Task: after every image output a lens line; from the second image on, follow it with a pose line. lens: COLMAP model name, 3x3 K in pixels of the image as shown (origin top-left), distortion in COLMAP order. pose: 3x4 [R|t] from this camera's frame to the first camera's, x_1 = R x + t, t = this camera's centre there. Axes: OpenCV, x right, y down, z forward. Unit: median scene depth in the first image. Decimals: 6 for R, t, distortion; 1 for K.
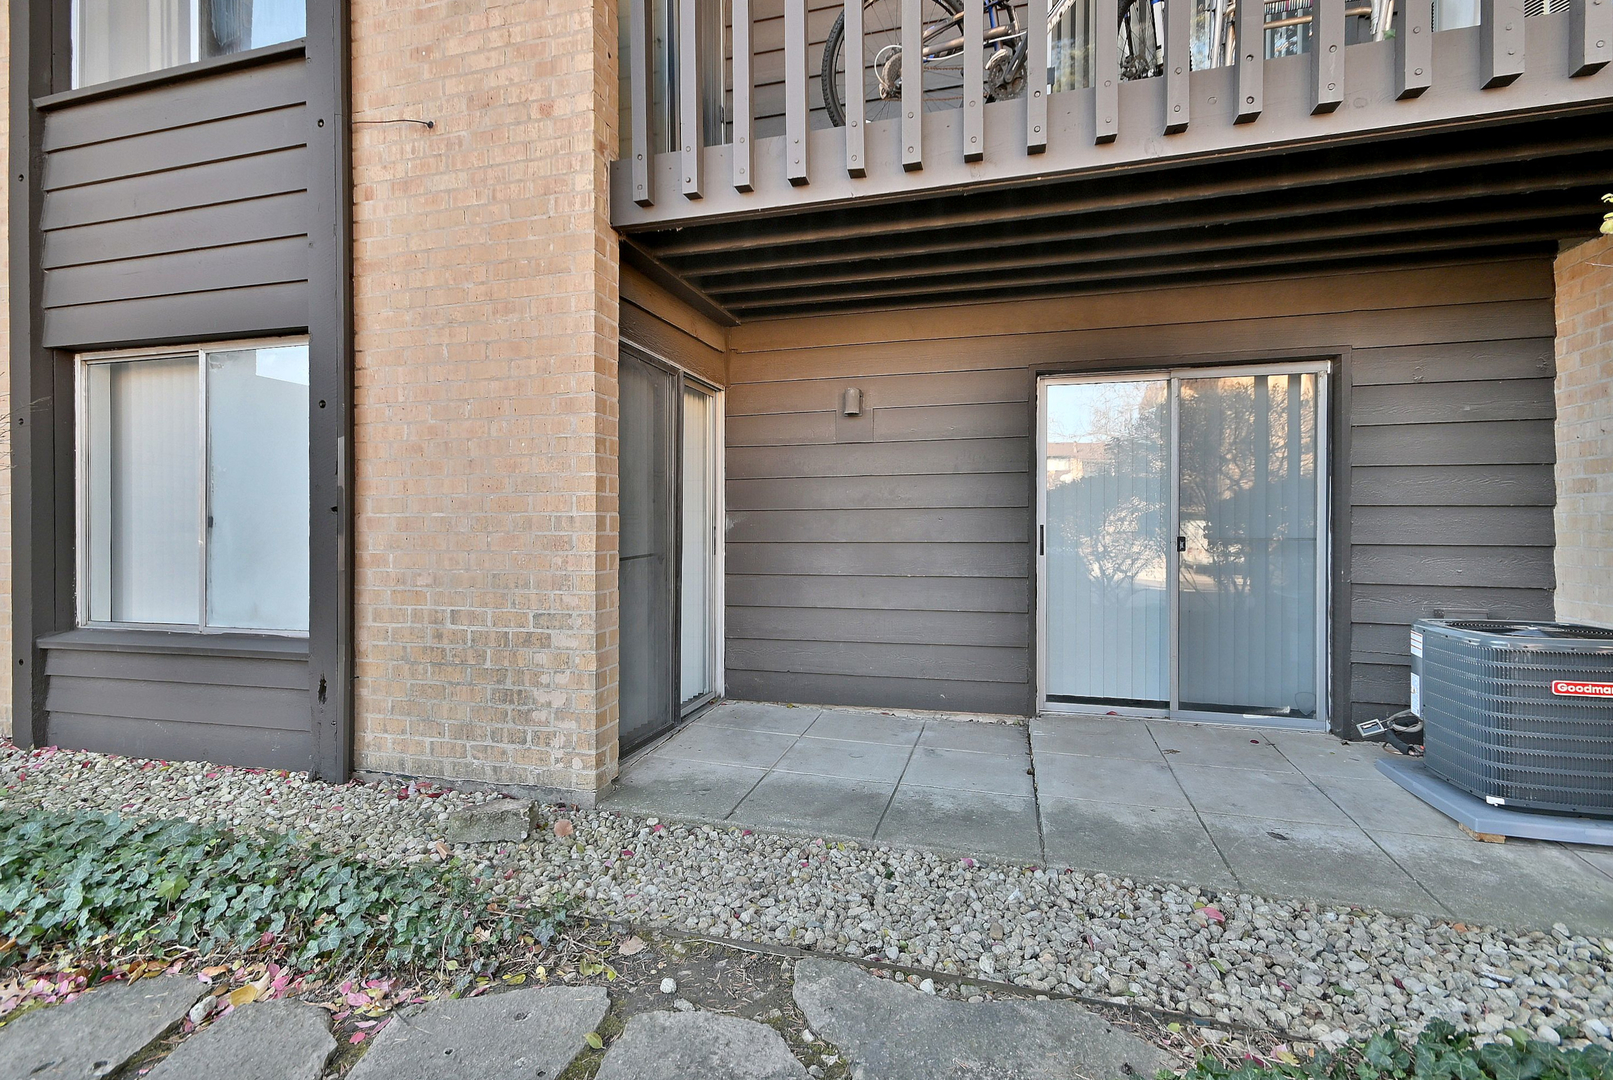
lens RADIAL K [[706.4, 0, 808.0], [0, 706.4, 527.8], [0, 0, 1]] dist [0.003472, 0.000517]
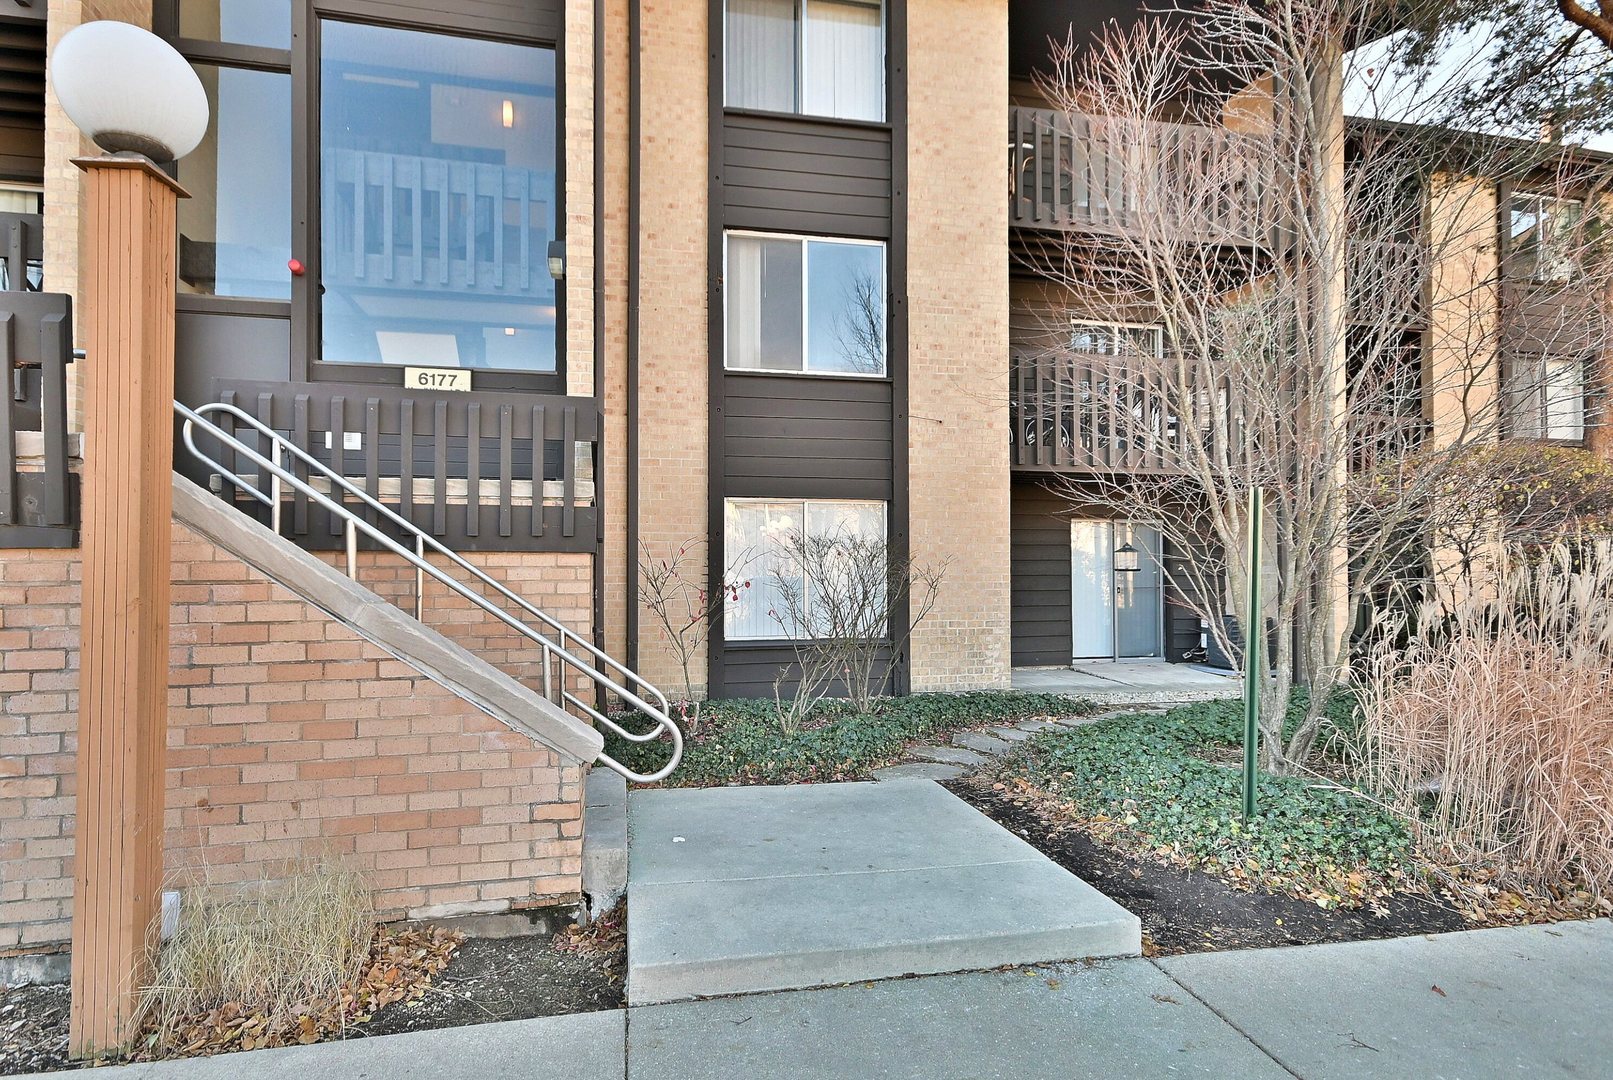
lens RADIAL K [[706.4, 0, 808.0], [0, 706.4, 527.8], [0, 0, 1]] dist [0.003472, 0.000517]
pose [[0.904658, 0.025153, 0.425396, -2.014986], [-0.005077, 0.998822, -0.048263, -0.085529], [-0.426109, 0.041502, 0.903719, -1.013557]]
